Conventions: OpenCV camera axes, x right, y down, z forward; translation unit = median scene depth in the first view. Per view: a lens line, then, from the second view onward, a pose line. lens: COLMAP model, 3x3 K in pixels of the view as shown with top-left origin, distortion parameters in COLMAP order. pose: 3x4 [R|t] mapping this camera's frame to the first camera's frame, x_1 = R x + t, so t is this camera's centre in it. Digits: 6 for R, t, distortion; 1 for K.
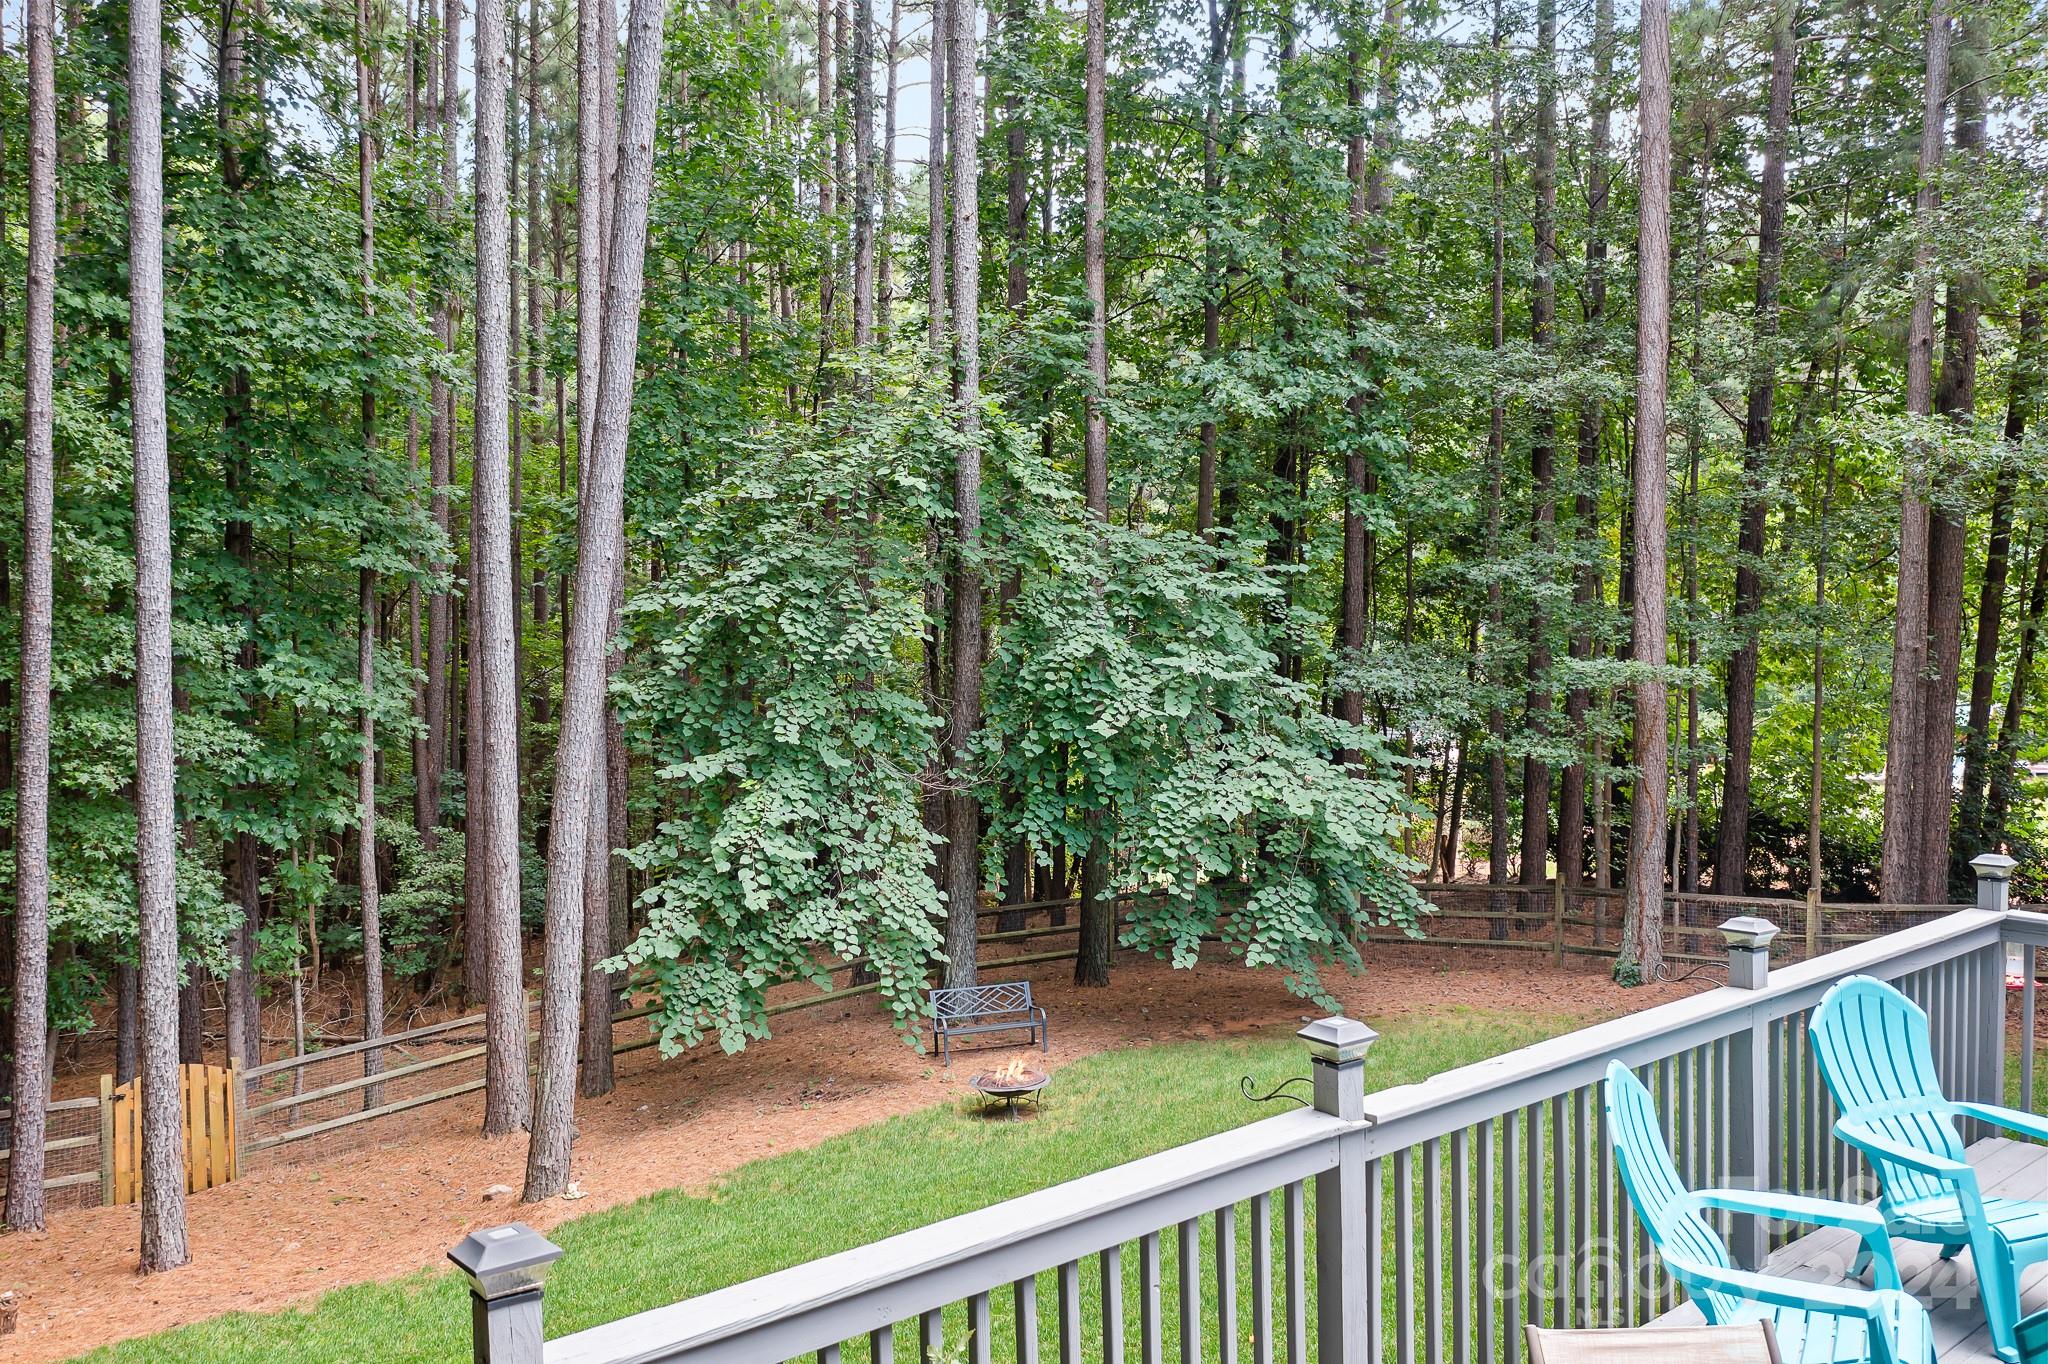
lens RADIAL K [[1611.1, 0, 1013.6], [0, 1611.1, 679.0], [0, 0, 1]] dist [-0.028548, 0.013462]
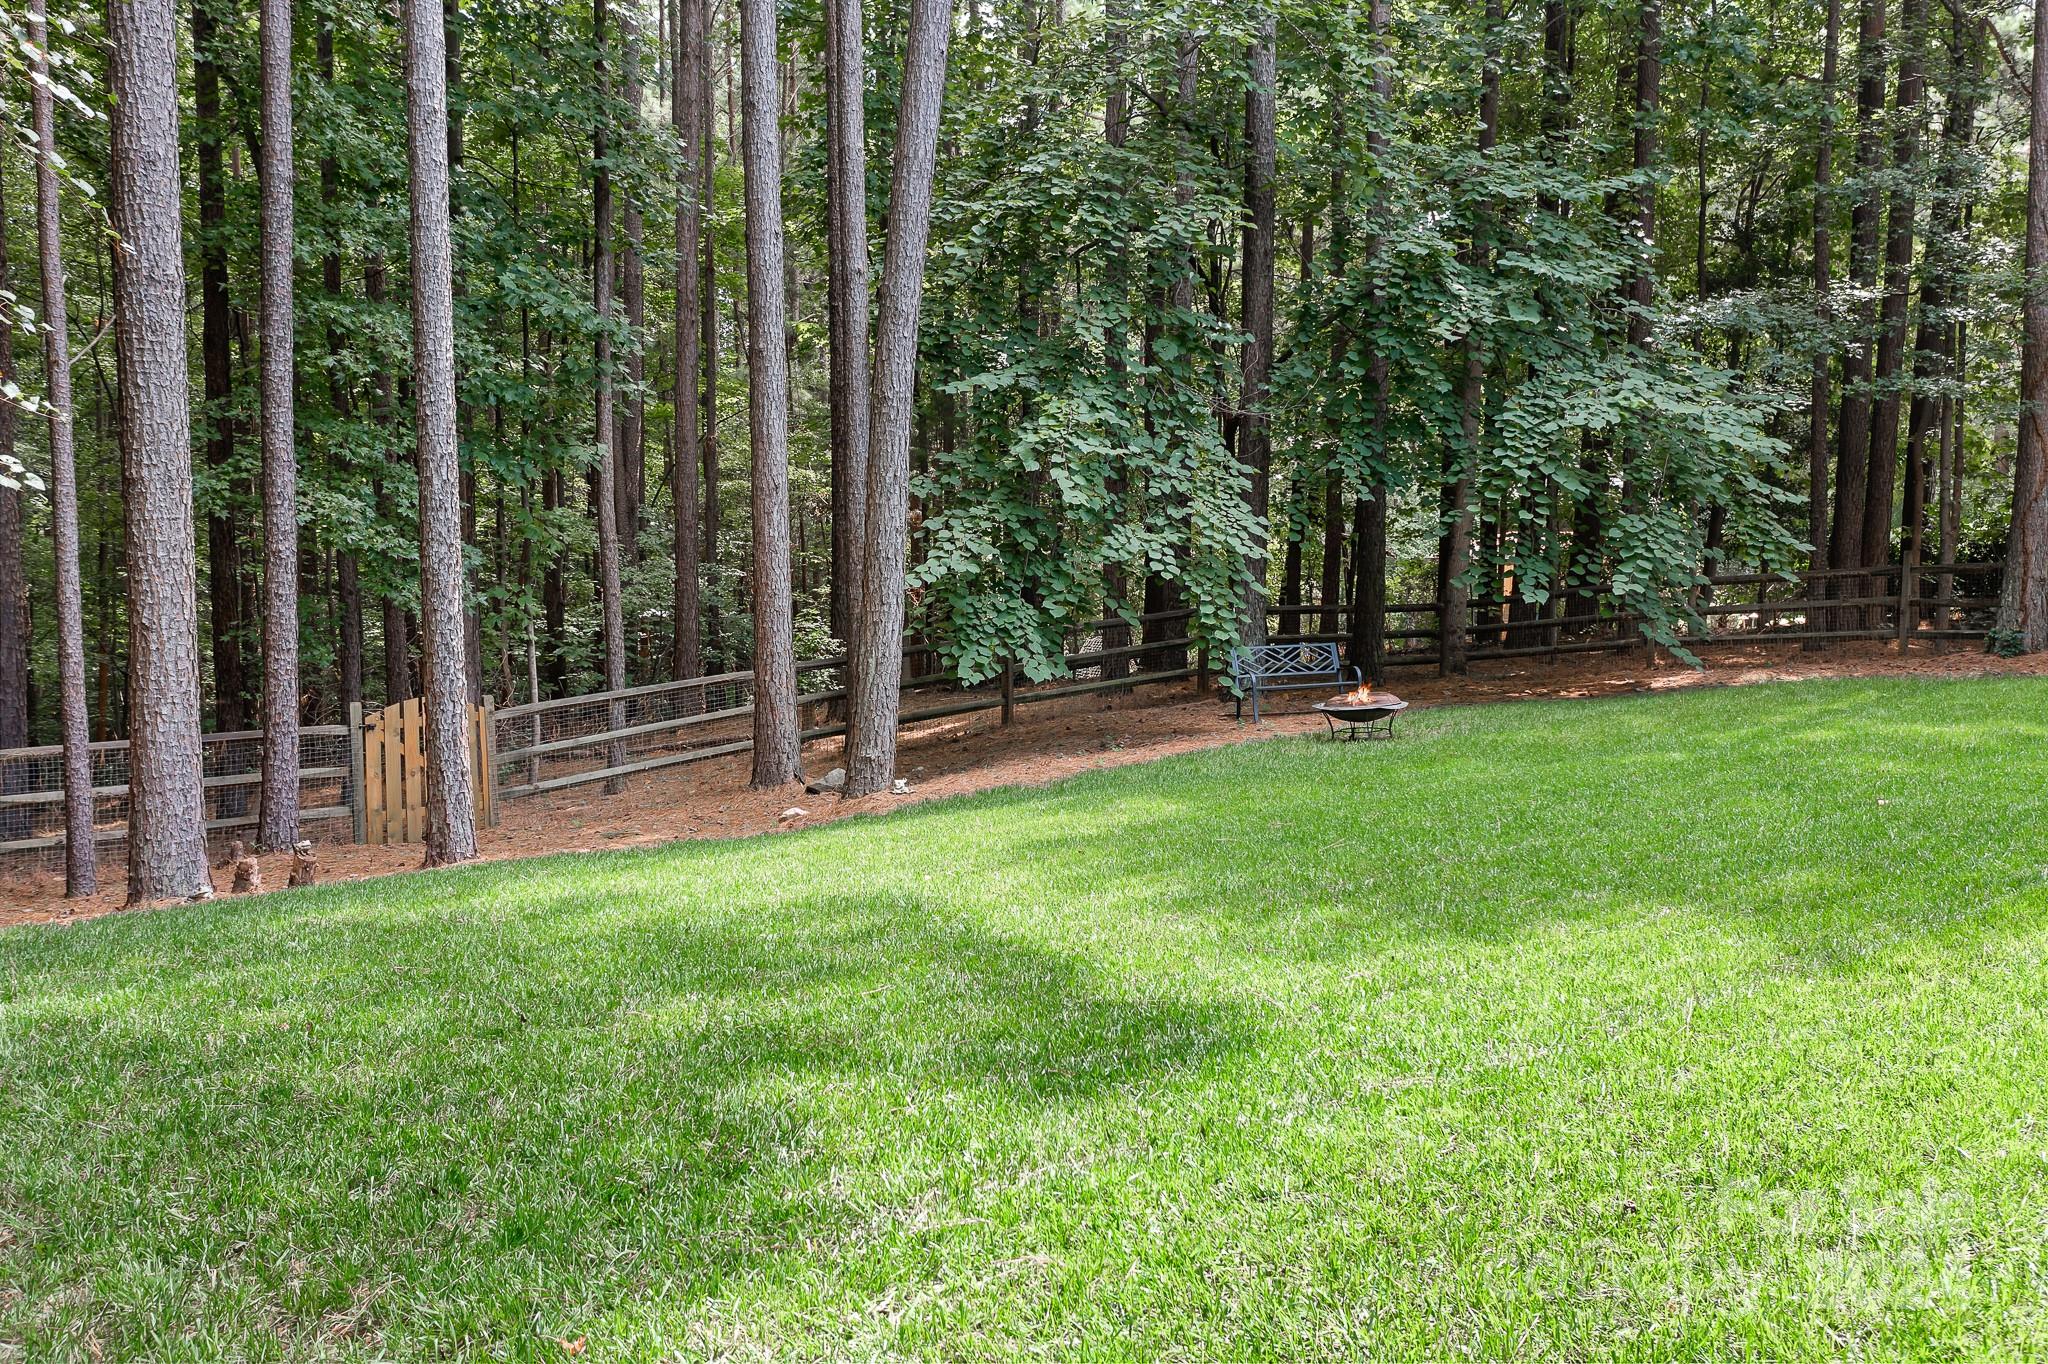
lens RADIAL K [[1611.1, 0, 1013.6], [0, 1611.1, 679.0], [0, 0, 1]] dist [-0.028548, 0.013462]
pose [[0.998537, 0.004481, -0.053883, -0.133487], [-0.000856, 0.997744, 0.067123, 0.162150], [0.054062, -0.066978, 0.996289, 0.099391]]
